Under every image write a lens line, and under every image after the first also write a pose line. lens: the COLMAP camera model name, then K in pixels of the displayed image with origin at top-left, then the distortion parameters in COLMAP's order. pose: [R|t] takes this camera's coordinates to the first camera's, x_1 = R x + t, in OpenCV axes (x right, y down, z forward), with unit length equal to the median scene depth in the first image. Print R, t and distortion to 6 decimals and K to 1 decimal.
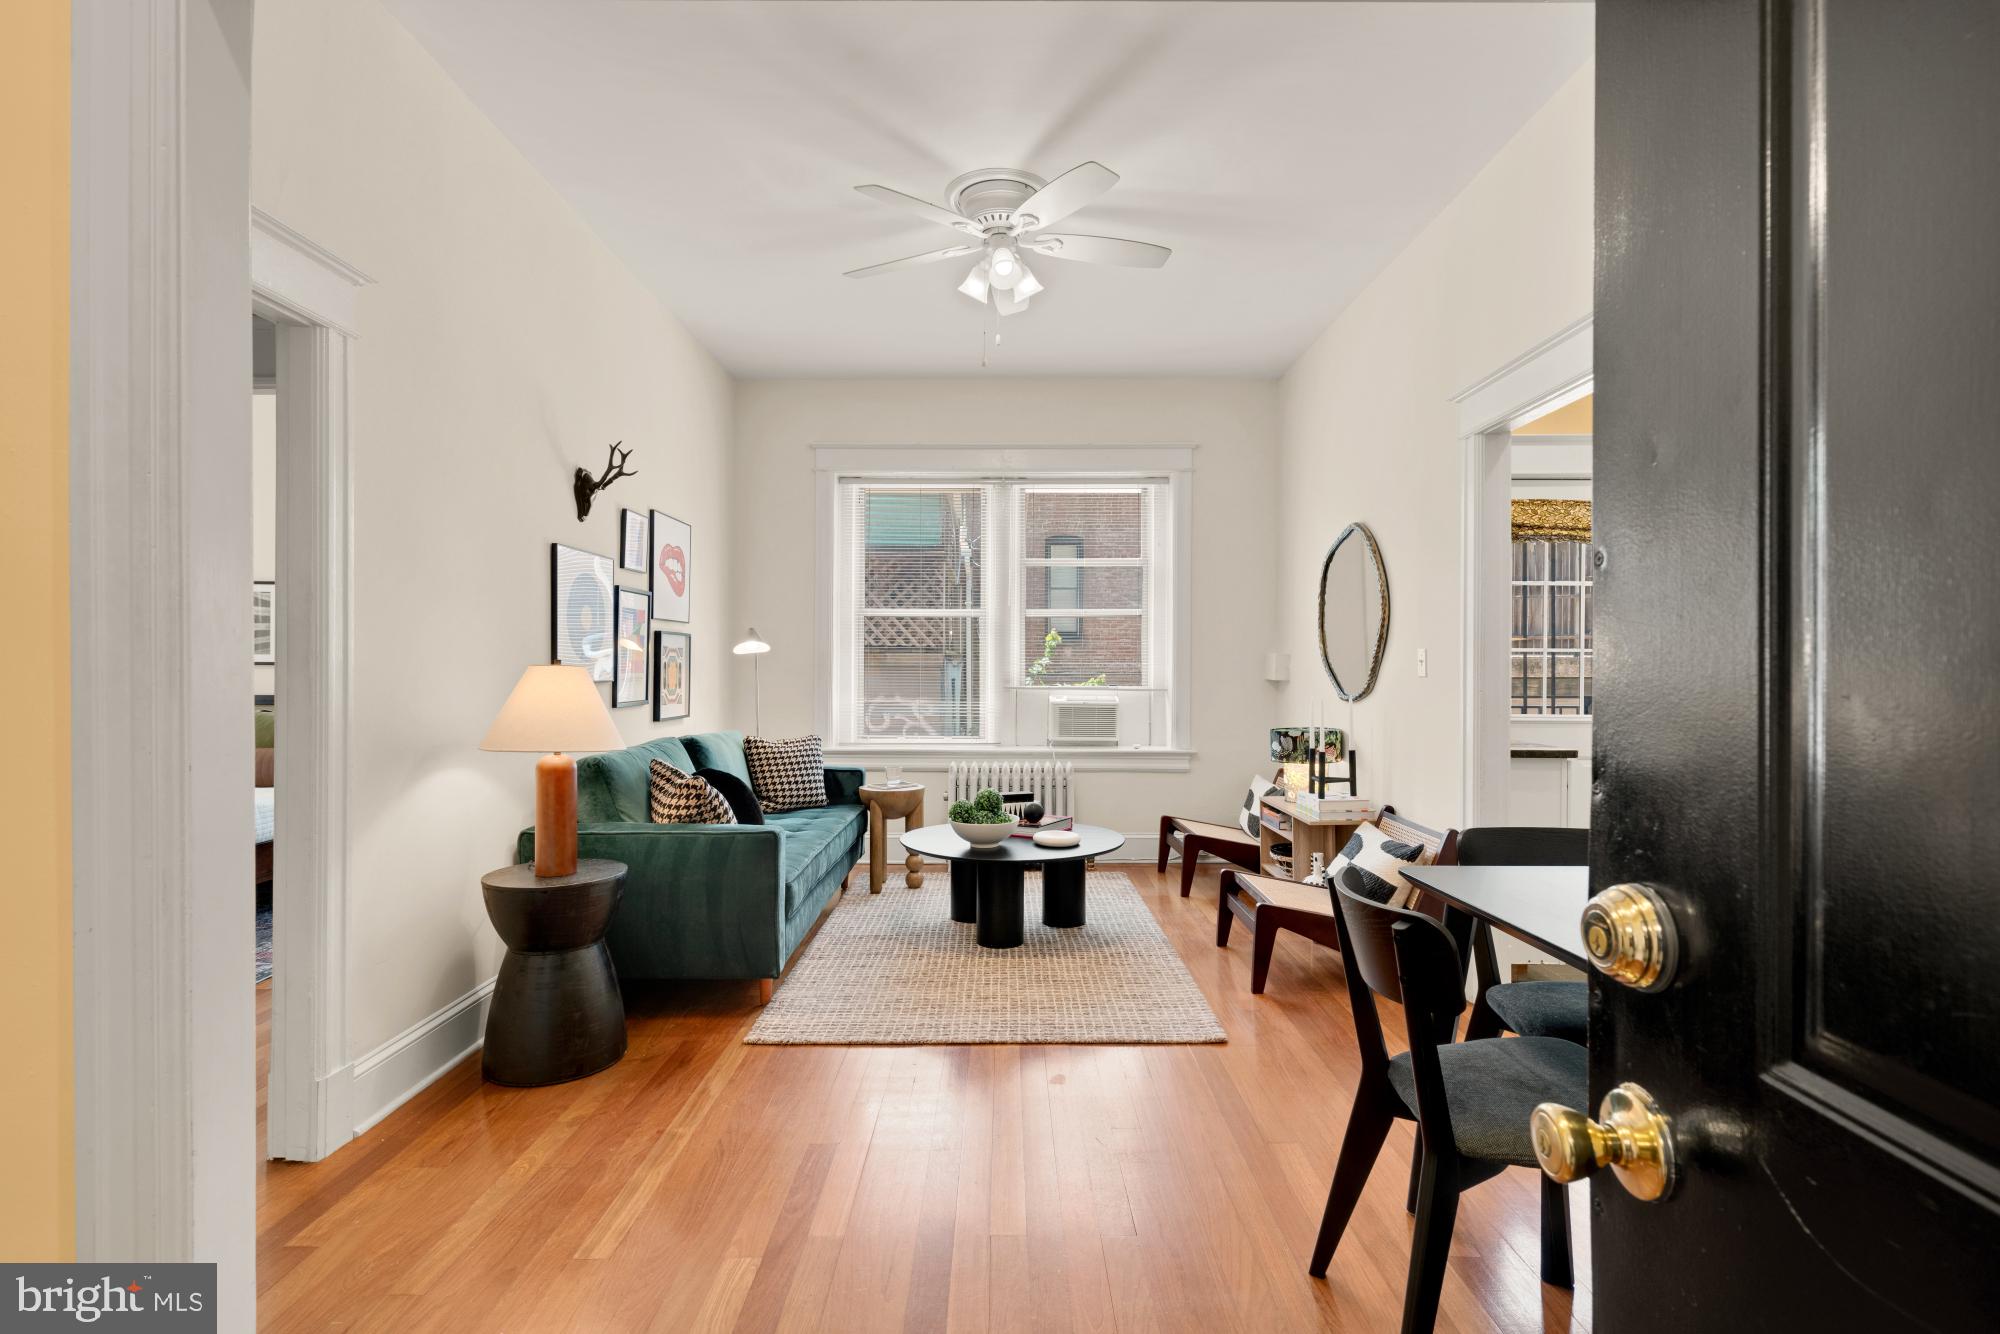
lens RADIAL K [[947.9, 0, 1000.0], [0, 947.9, 667.0], [0, 0, 1]] dist [0.001998, -0.000361]
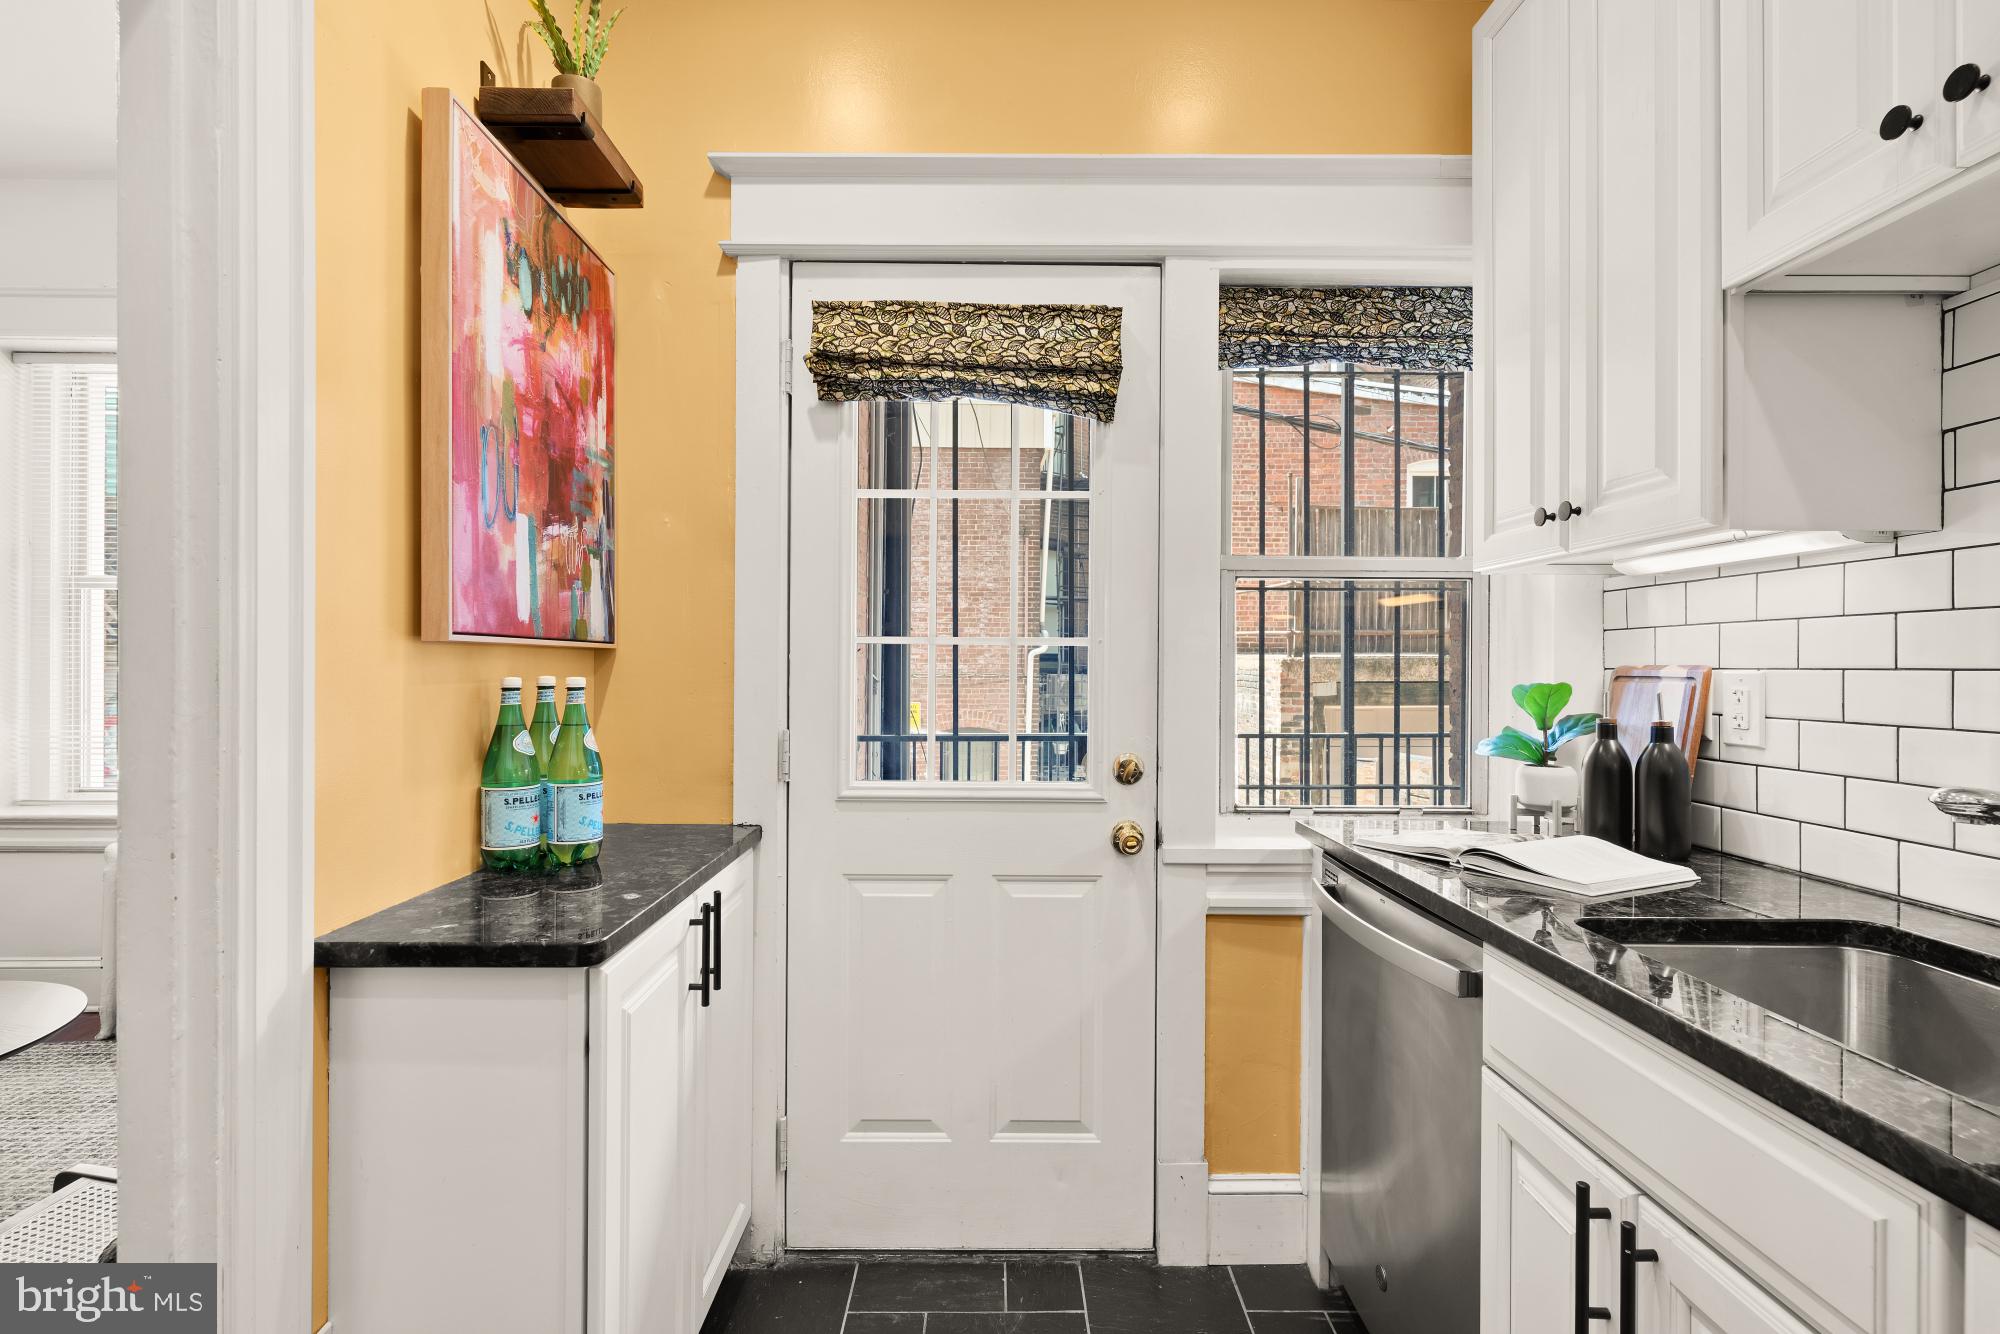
lens RADIAL K [[947.9, 0, 1000.0], [0, 947.9, 667.0], [0, 0, 1]] dist [0.001998, -0.000361]
pose [[0.999959, 0.001995, 0.008853, 0.609083], [-0.002003, 0.999998, 0.000930, -0.004802], [-0.008851, -0.000948, 0.999960, 0.548189]]
